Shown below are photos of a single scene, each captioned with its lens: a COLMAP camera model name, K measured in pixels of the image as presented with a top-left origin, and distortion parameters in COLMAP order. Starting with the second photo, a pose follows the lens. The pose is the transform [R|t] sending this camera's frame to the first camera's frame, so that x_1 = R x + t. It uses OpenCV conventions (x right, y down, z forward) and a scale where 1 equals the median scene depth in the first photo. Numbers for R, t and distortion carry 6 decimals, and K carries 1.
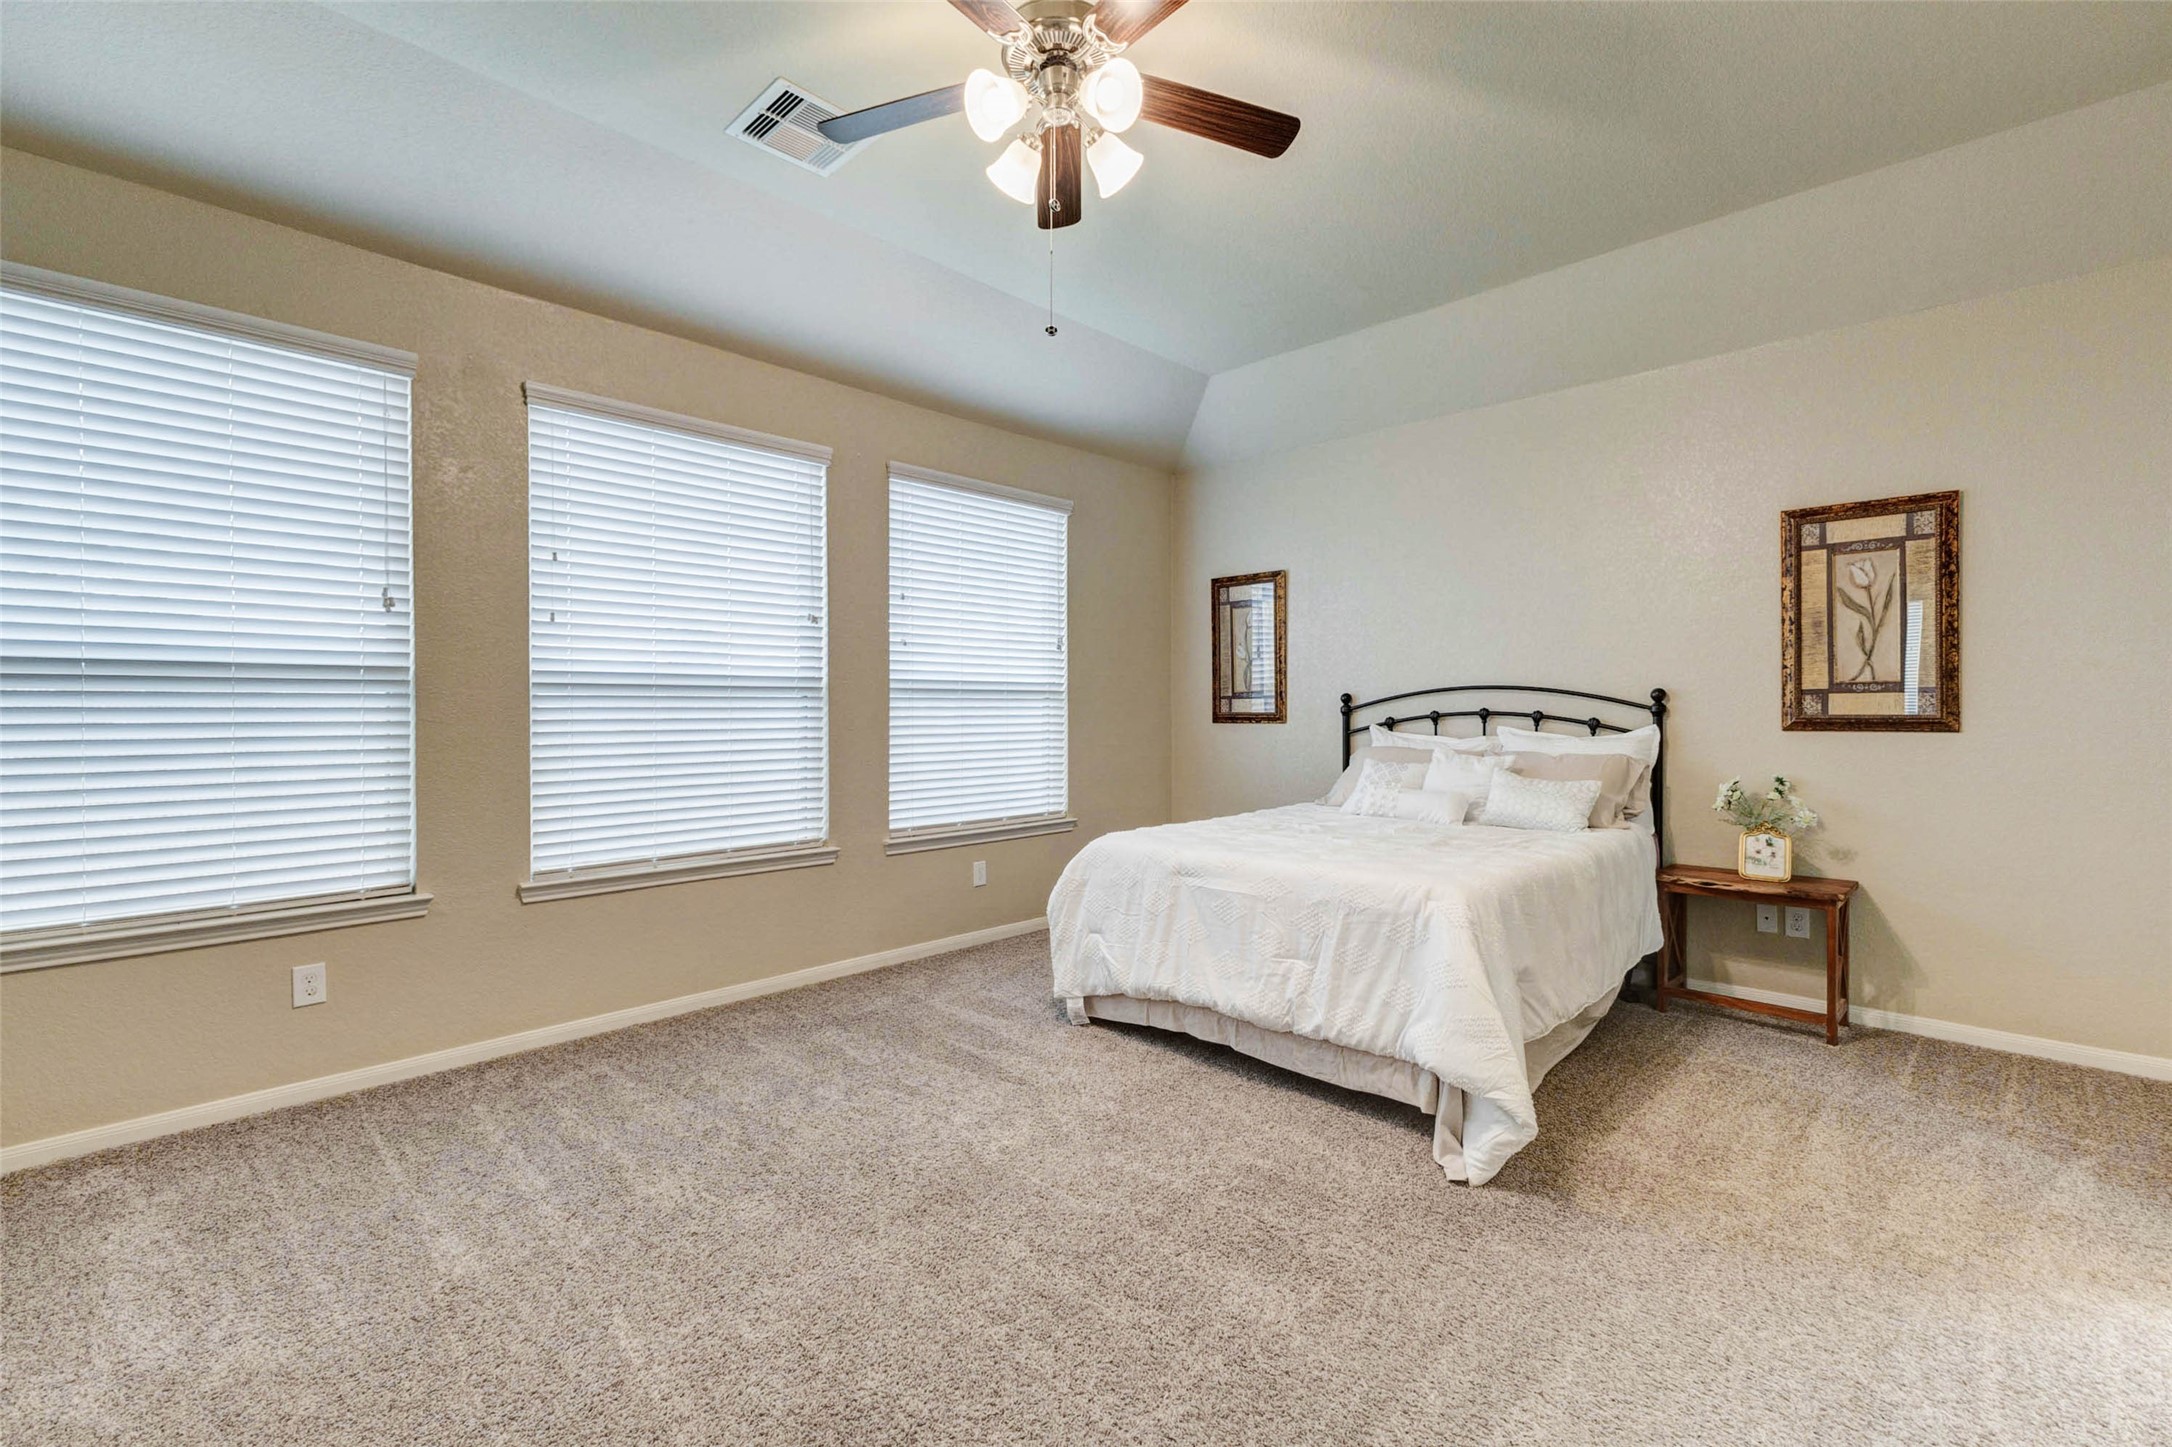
lens RADIAL K [[957.7, 0, 1104.5], [0, 957.7, 705.4], [0, 0, 1]] dist [0.022856, -0.001921]
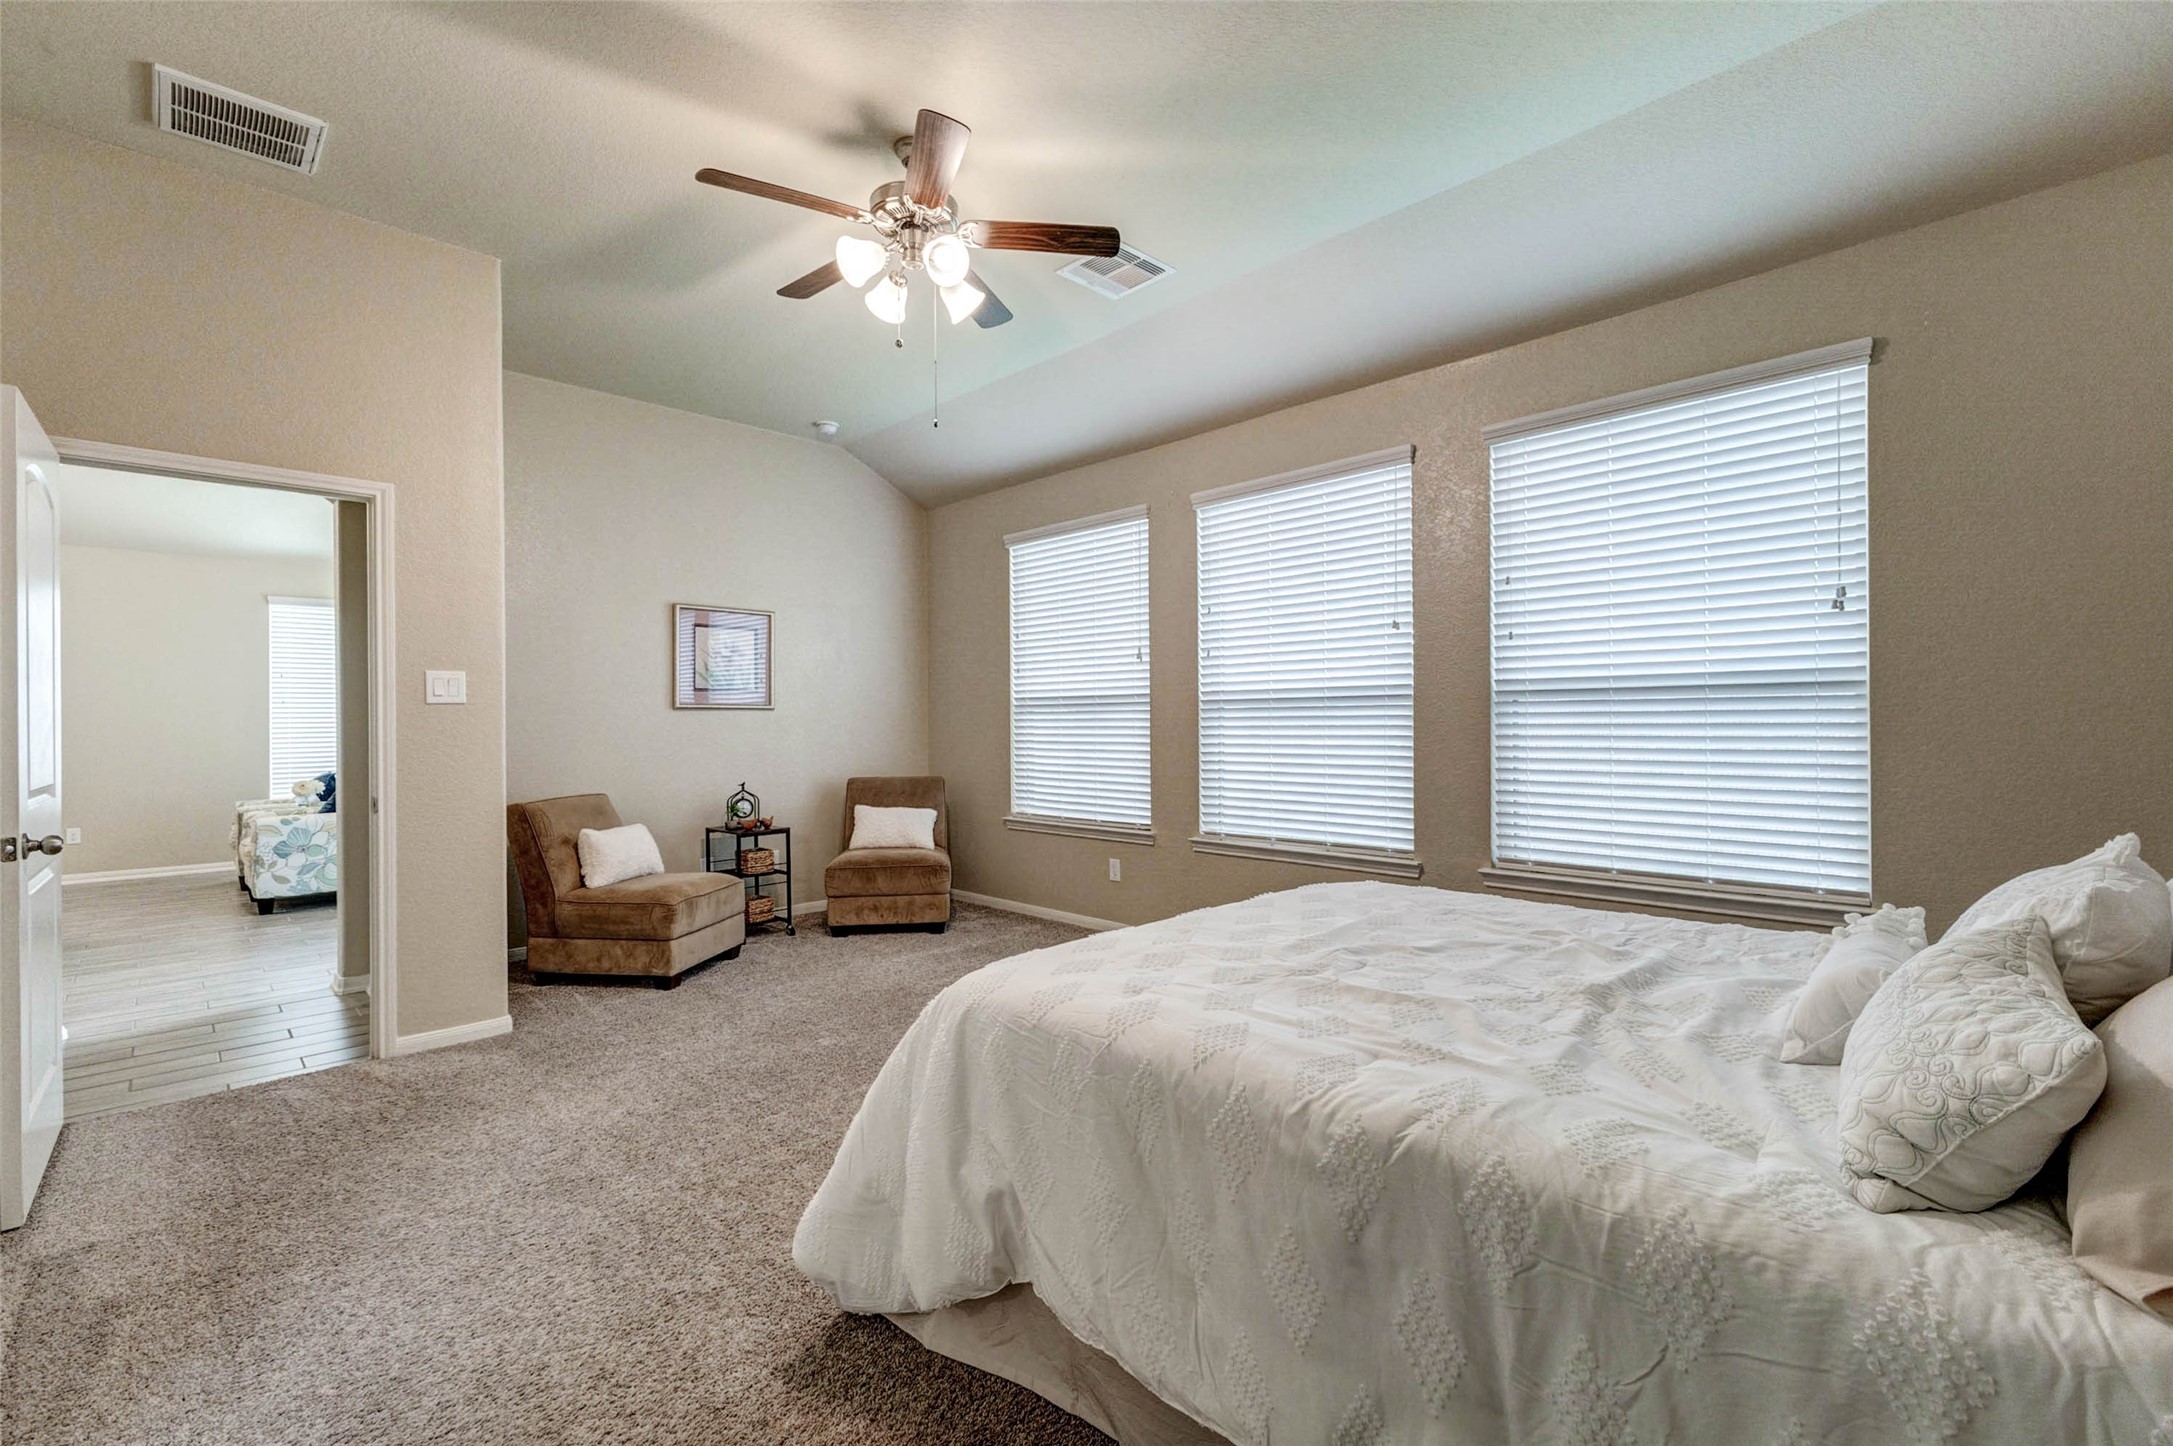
lens RADIAL K [[958.1, 0, 1092.2], [0, 958.1, 708.7], [0, 0, 1]] dist [0.022856, -0.001921]
pose [[-0.044809, -0.009182, -0.998953, 0.896207], [0.013656, 0.999859, -0.009803, 0.001316], [0.998902, -0.014081, -0.044677, 0.949327]]
